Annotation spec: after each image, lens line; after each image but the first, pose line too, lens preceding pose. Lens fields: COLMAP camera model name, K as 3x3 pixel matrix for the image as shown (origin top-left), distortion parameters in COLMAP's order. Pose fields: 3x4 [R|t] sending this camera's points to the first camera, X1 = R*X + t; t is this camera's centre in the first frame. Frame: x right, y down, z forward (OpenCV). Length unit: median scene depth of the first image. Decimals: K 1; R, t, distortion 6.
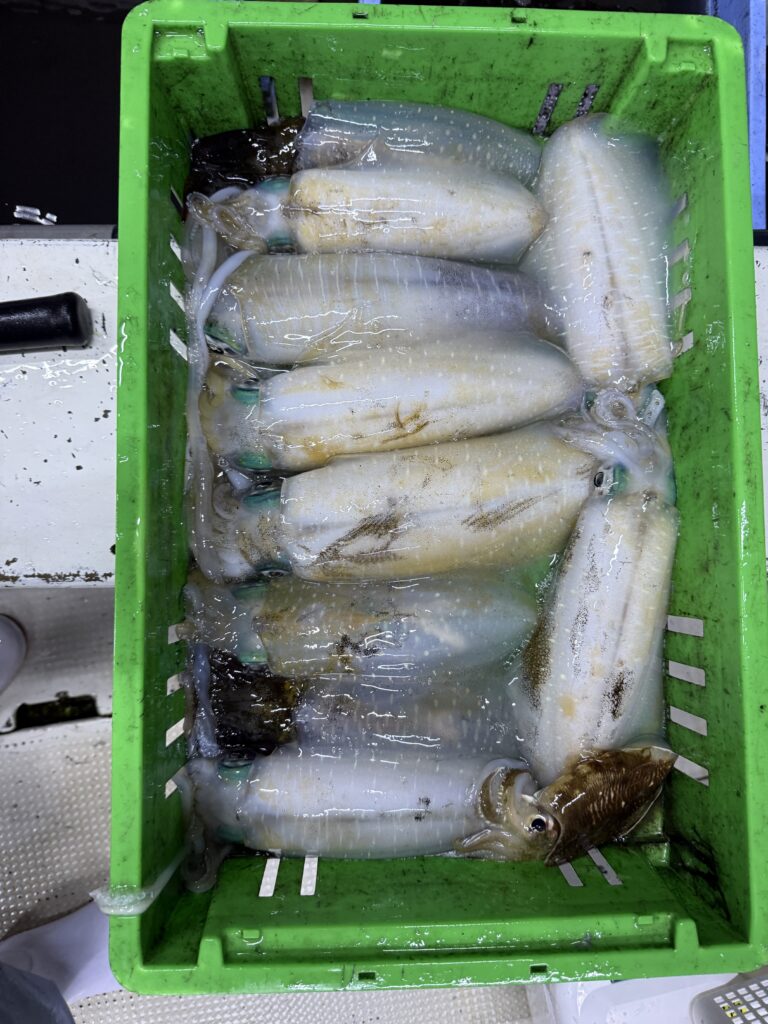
lens RADIAL K [[733.1, 0, 384.0], [0, 733.1, 512.0], [0, 0, 1]] dist [-0.005218, -0.002425]
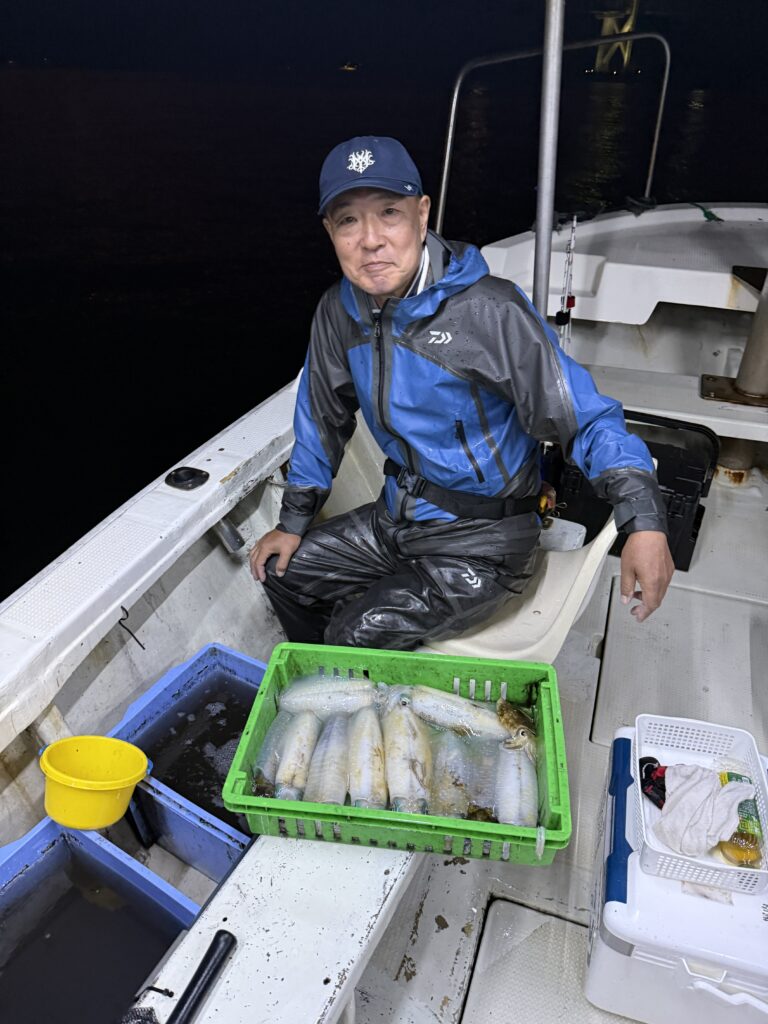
lens RADIAL K [[733.1, 0, 384.0], [0, 733.1, 512.0], [0, 0, 1]] dist [-0.005218, -0.002425]
pose [[0.125097, -0.581711, 0.803718, -1.642143], [0.991827, 0.093812, -0.086477, 0.059233], [-0.025093, 0.807967, 0.588693, -1.360336]]
